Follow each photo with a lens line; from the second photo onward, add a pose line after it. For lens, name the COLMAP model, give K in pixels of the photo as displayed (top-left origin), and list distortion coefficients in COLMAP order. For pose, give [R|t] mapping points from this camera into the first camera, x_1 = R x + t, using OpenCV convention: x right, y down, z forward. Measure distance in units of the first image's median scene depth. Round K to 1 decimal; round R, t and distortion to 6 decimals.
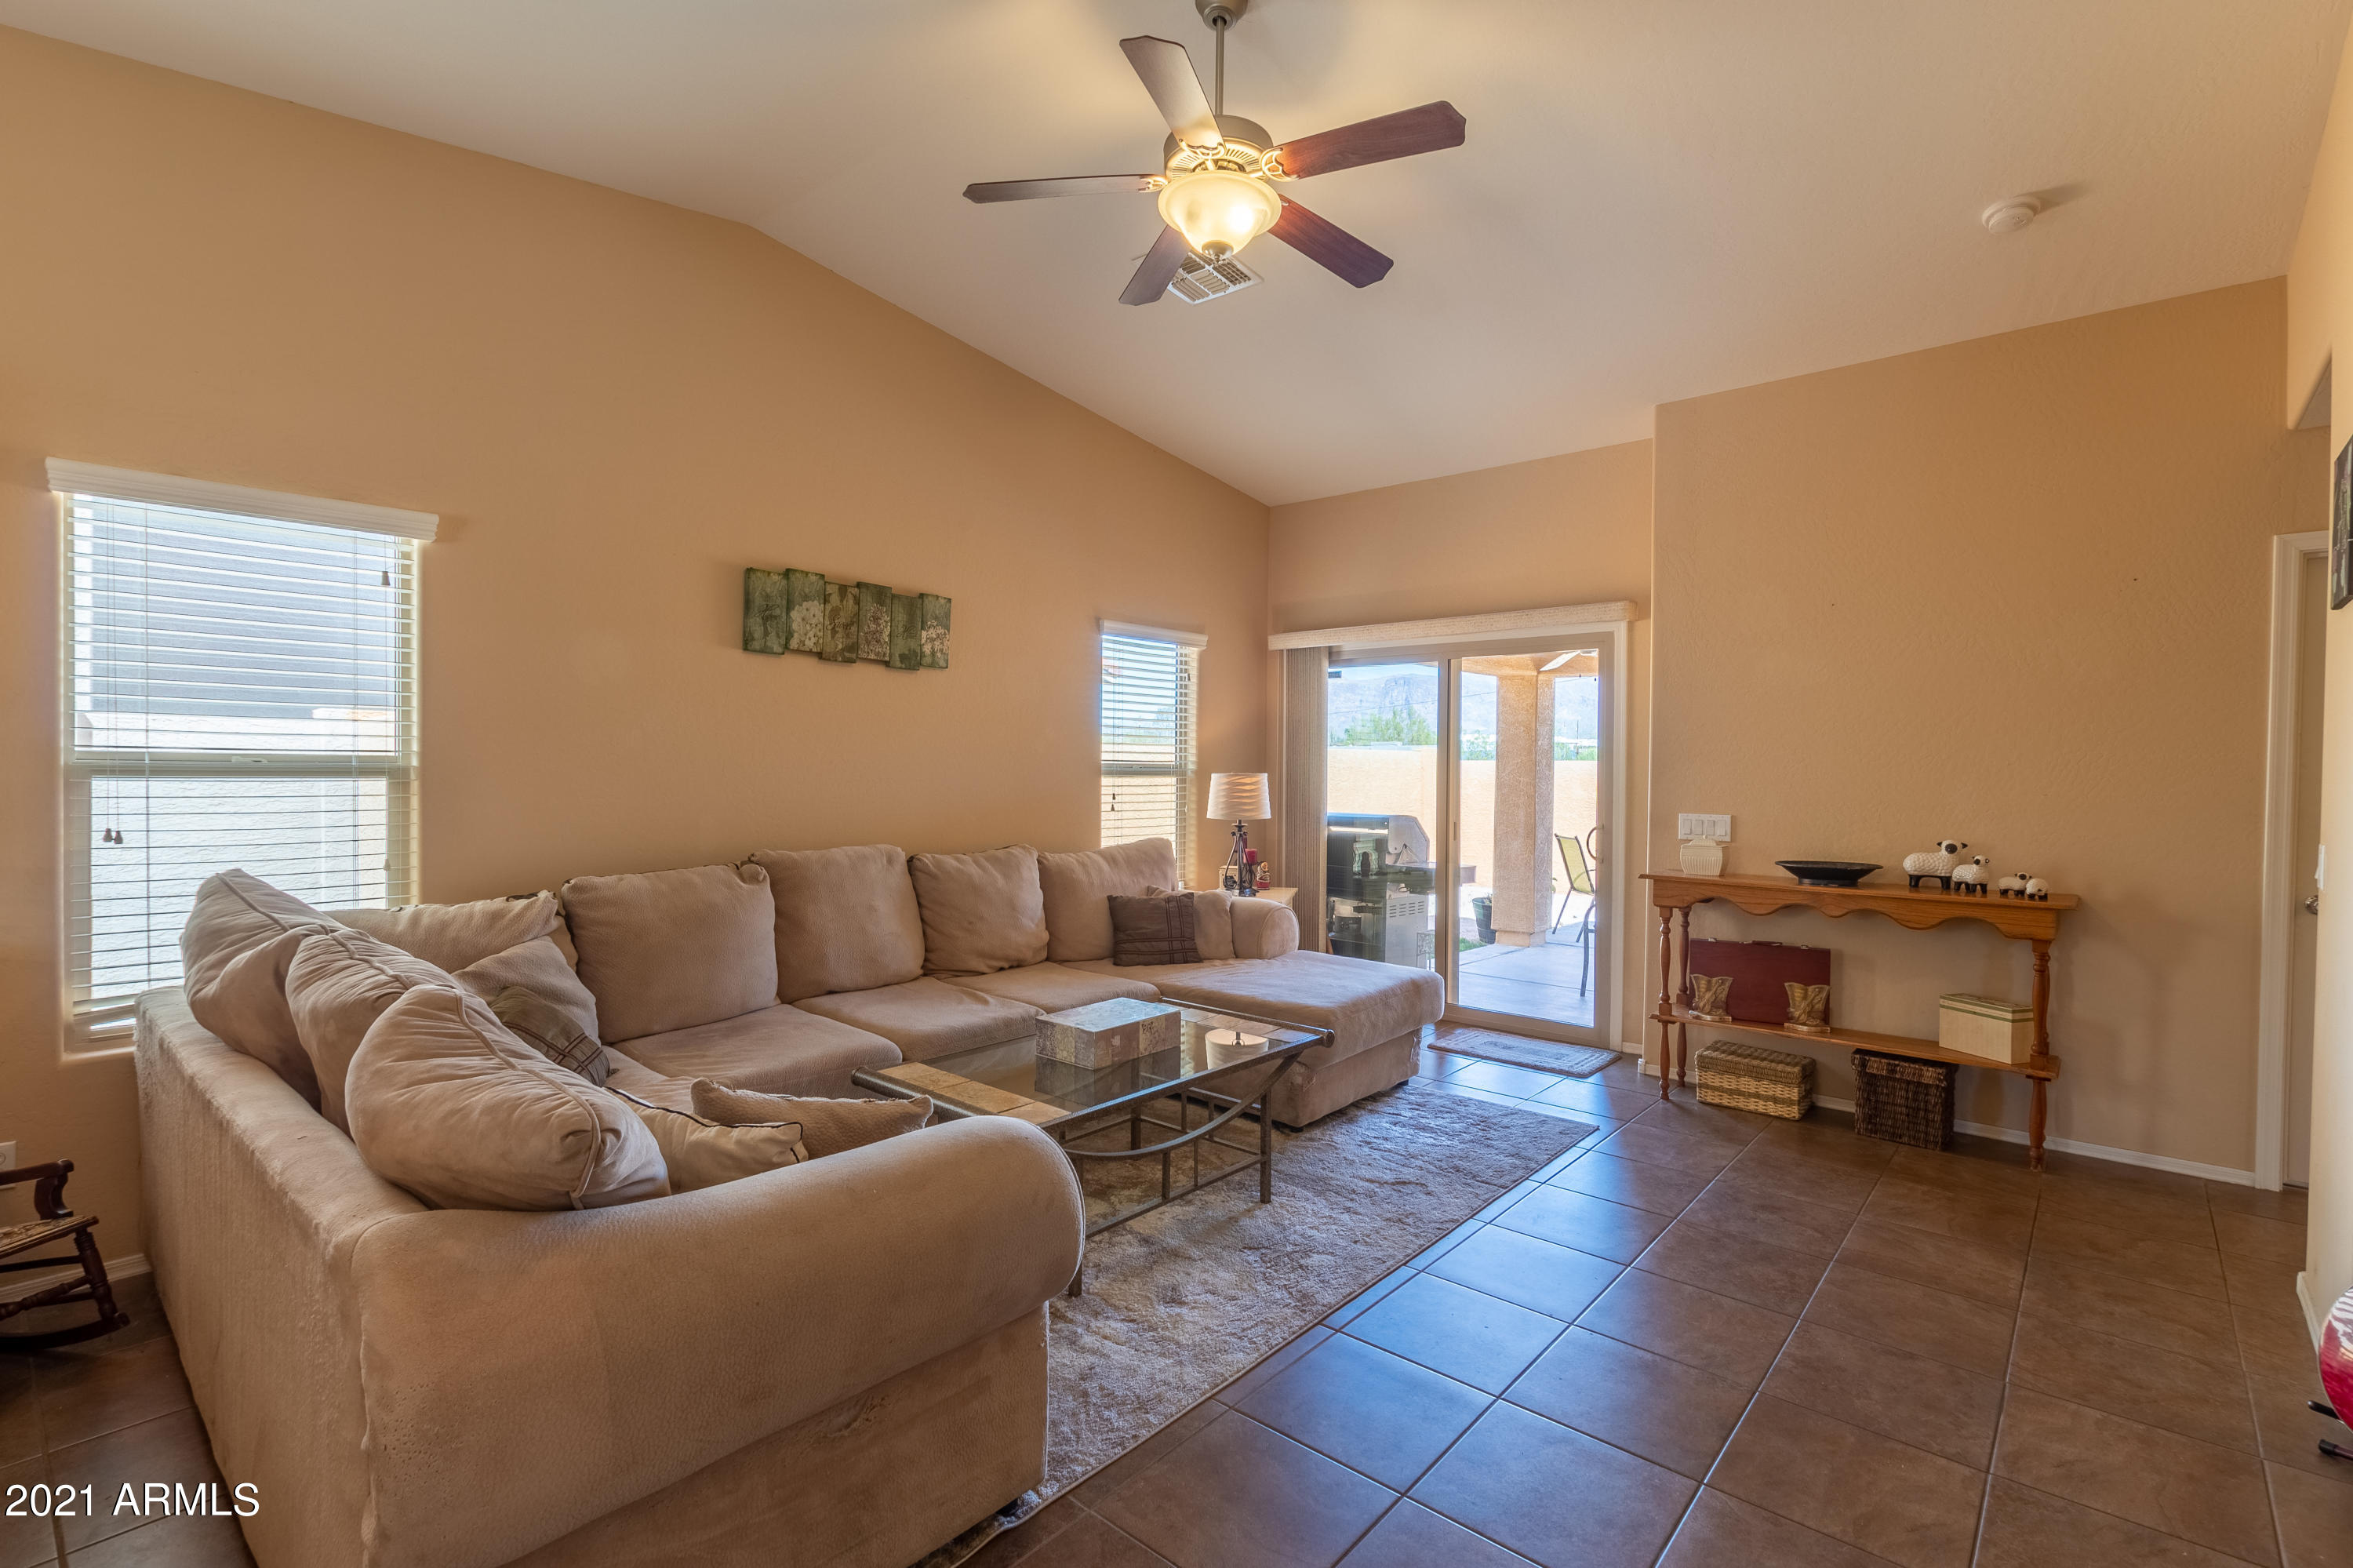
lens RADIAL K [[1071.6, 0, 1196.1], [0, 1071.6, 788.8], [0, 0, 1]] dist [0.003721, 0.000469]
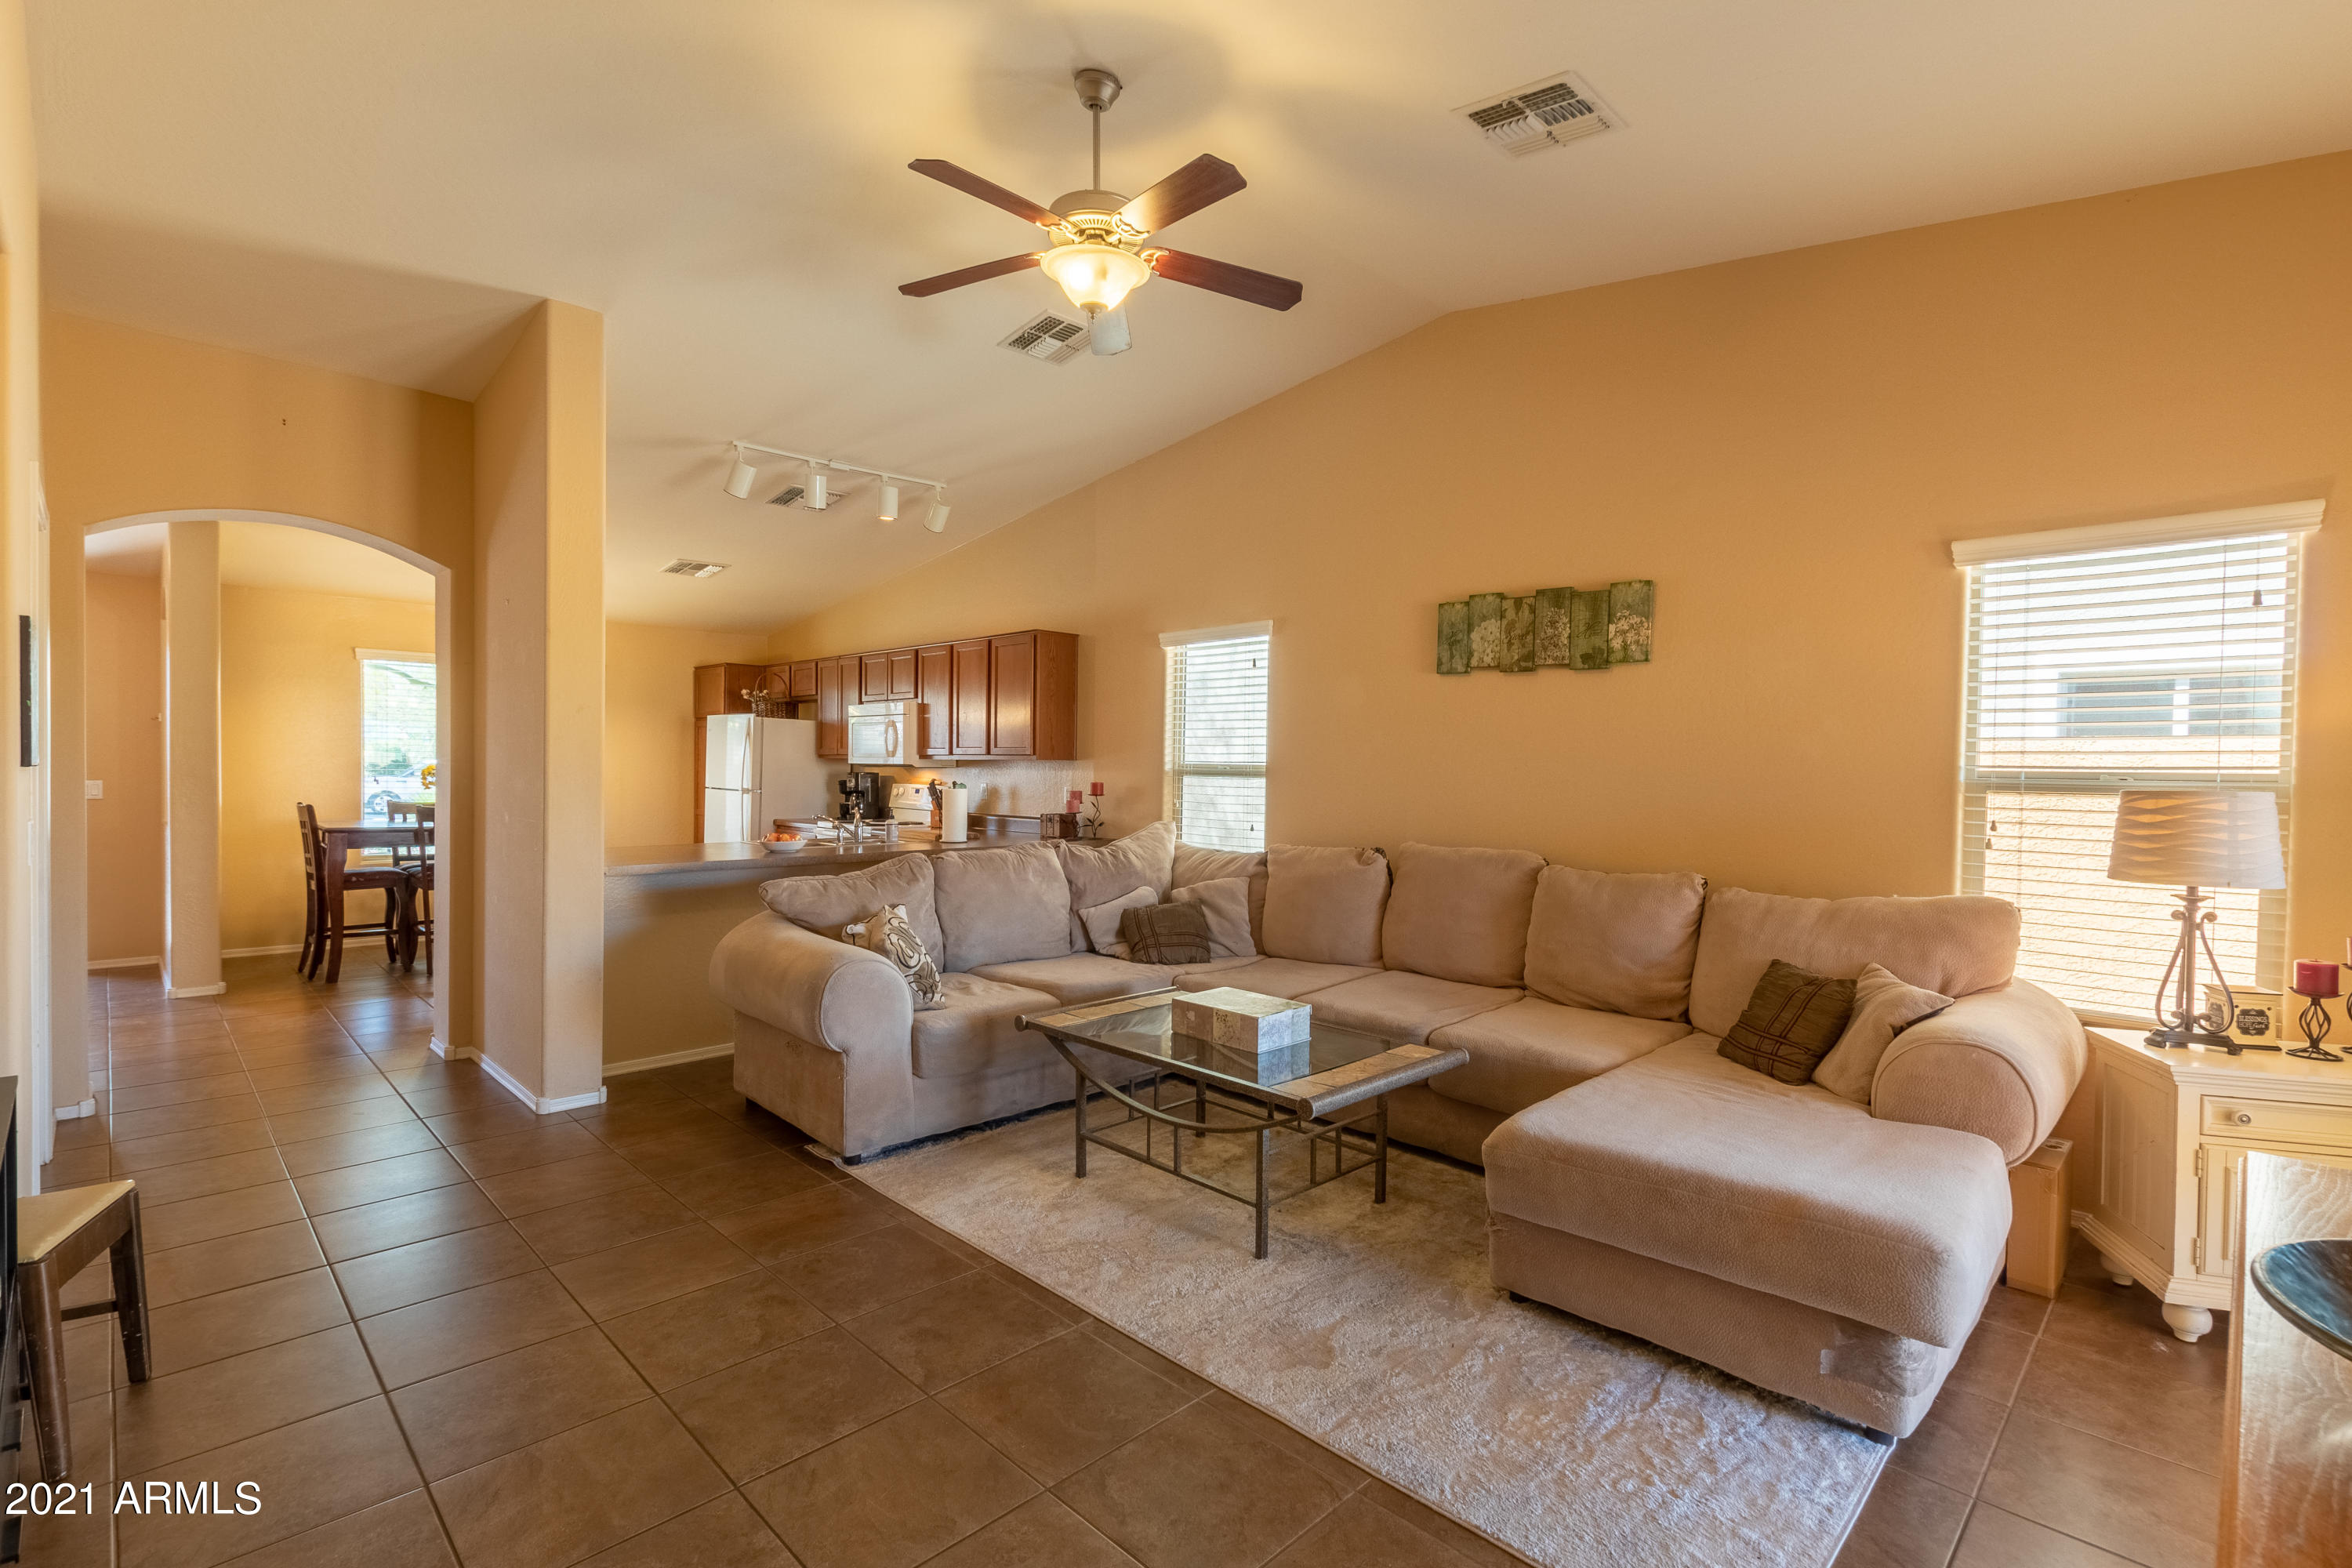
lens RADIAL K [[1071.1, 0, 1187.4], [0, 1071.1, 783.1], [0, 0, 1]] dist [0.003721, 0.000469]
pose [[-0.076248, 0.006832, -0.997065, 0.730343], [-0.033313, 0.999401, 0.009395, -0.009672], [0.996532, 0.033932, -0.075975, 0.764573]]
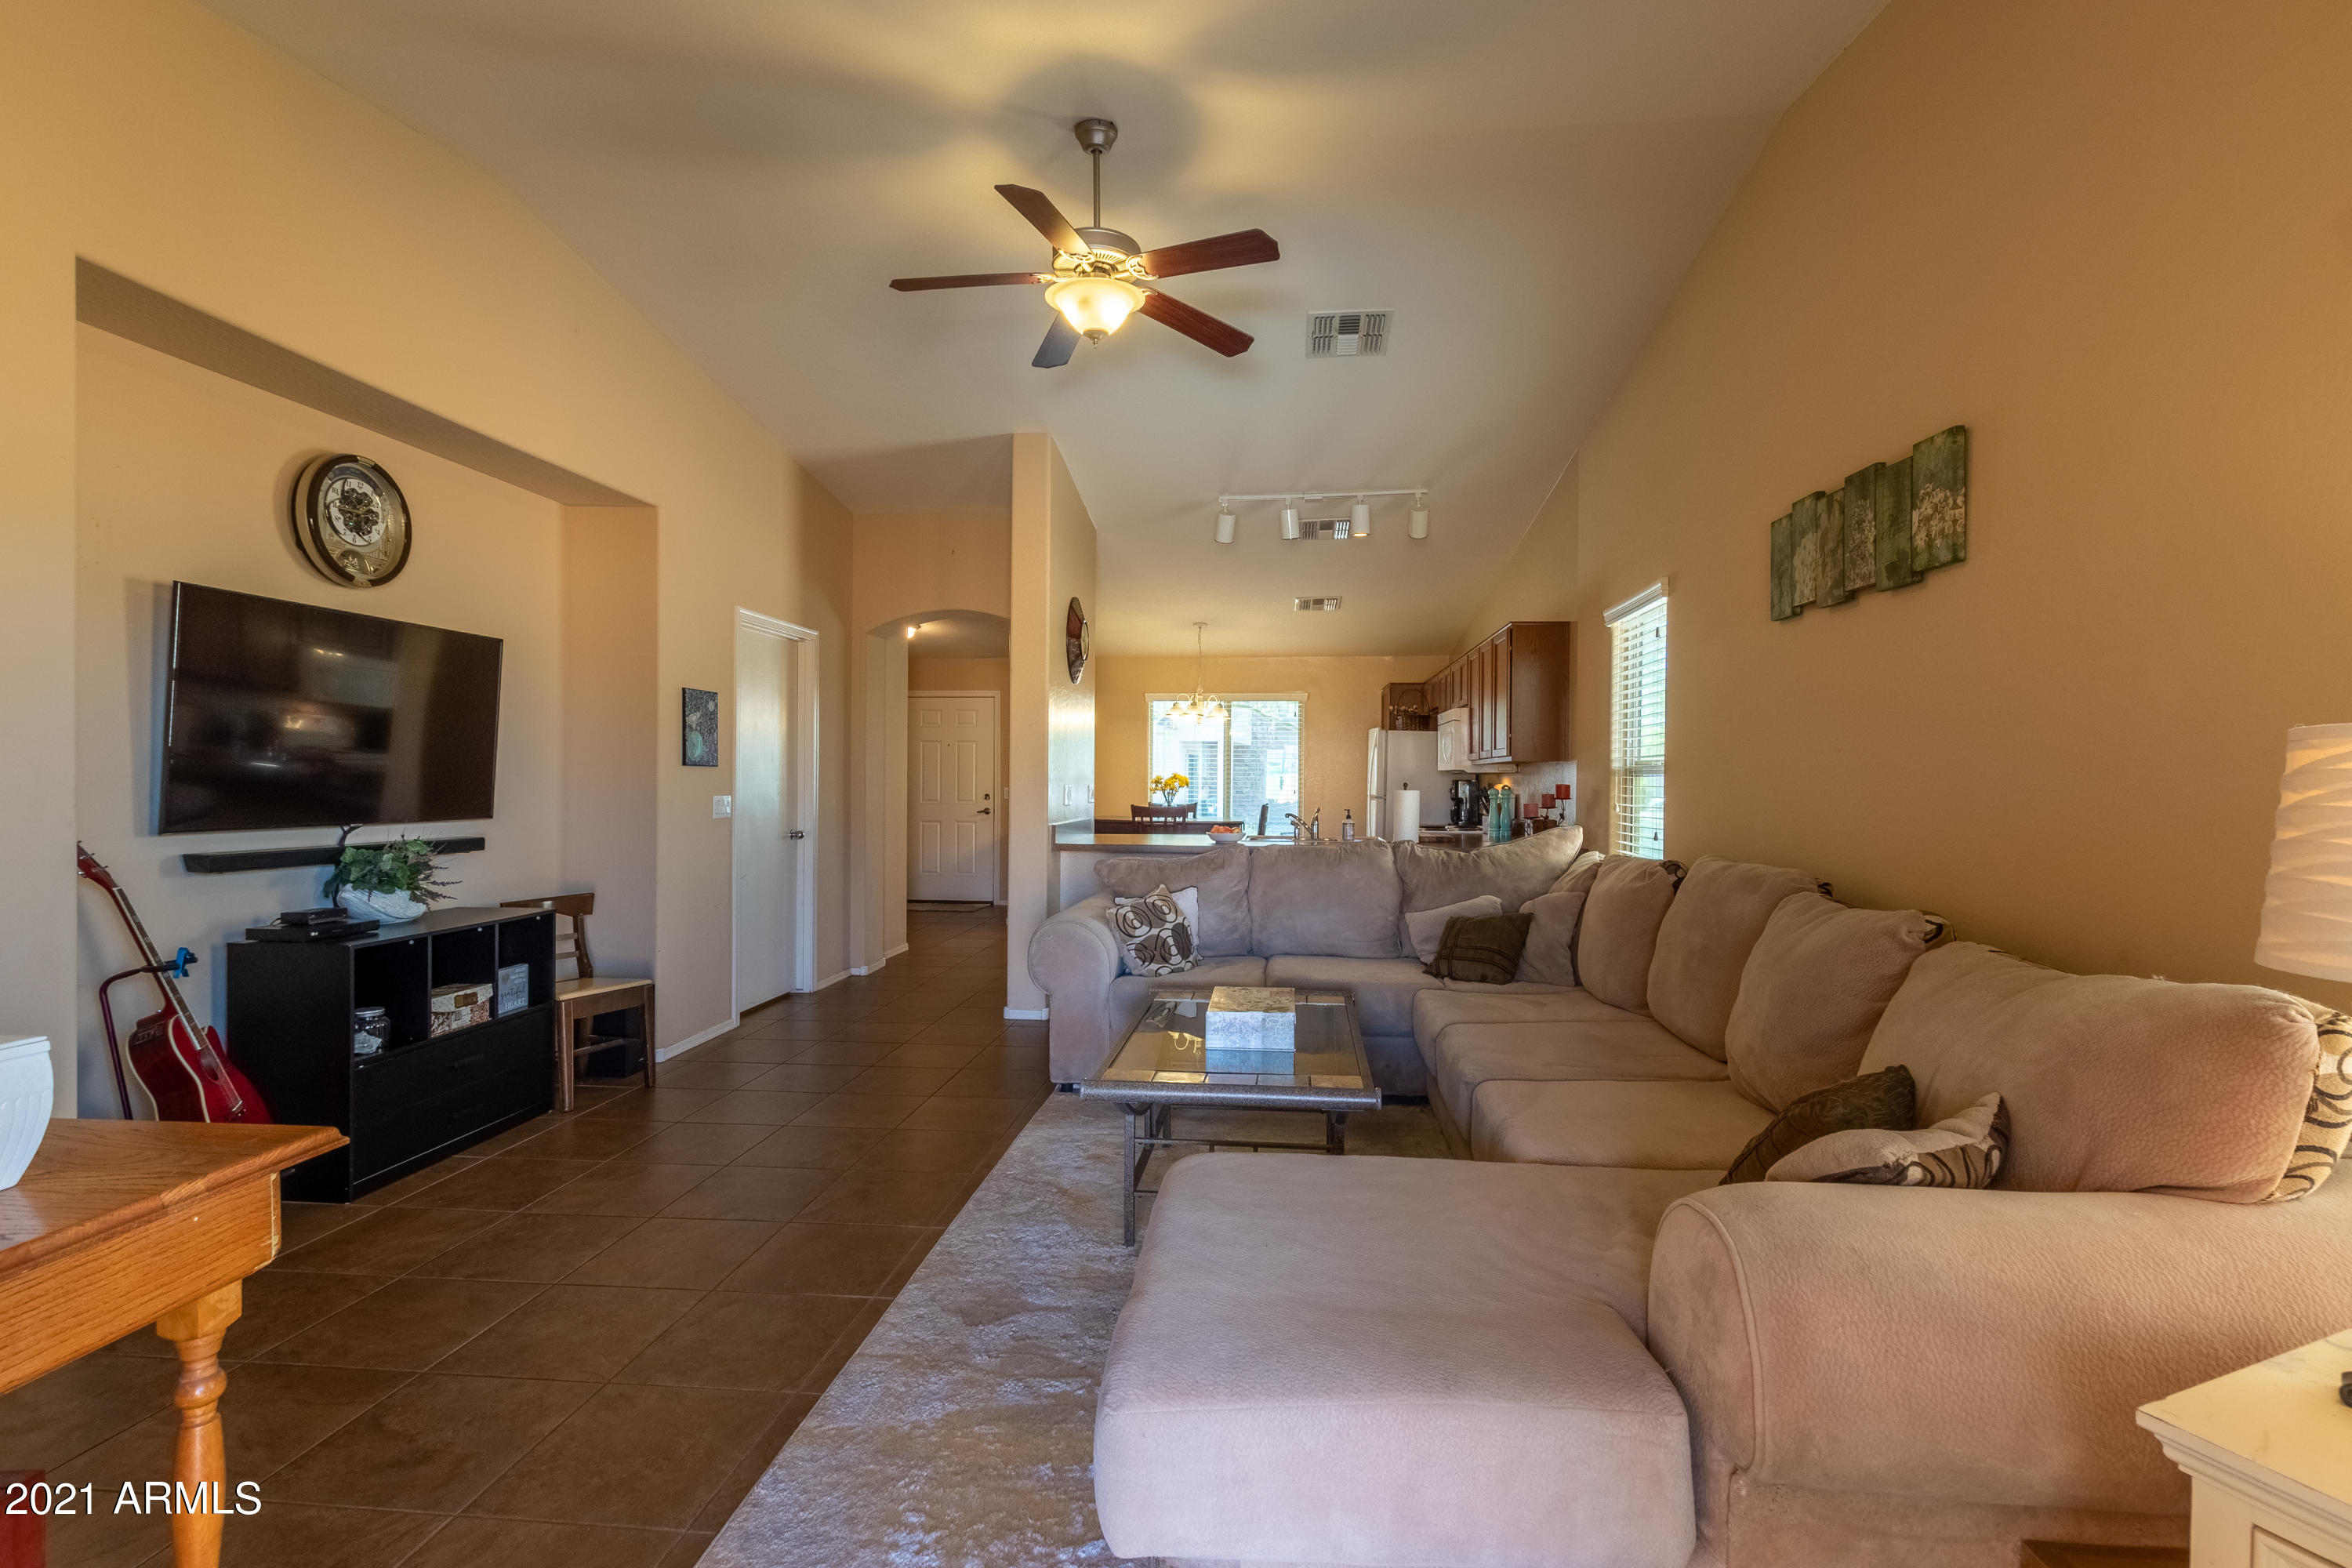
lens RADIAL K [[1071.1, 0, 1191.4], [0, 1071.1, 781.8], [0, 0, 1]] dist [0.003721, 0.000469]
pose [[-0.813902, -0.010988, -0.580898, 0.410631], [-0.023505, 0.999625, 0.014026, -0.003455], [0.580526, 0.025070, -0.813856, 1.330006]]
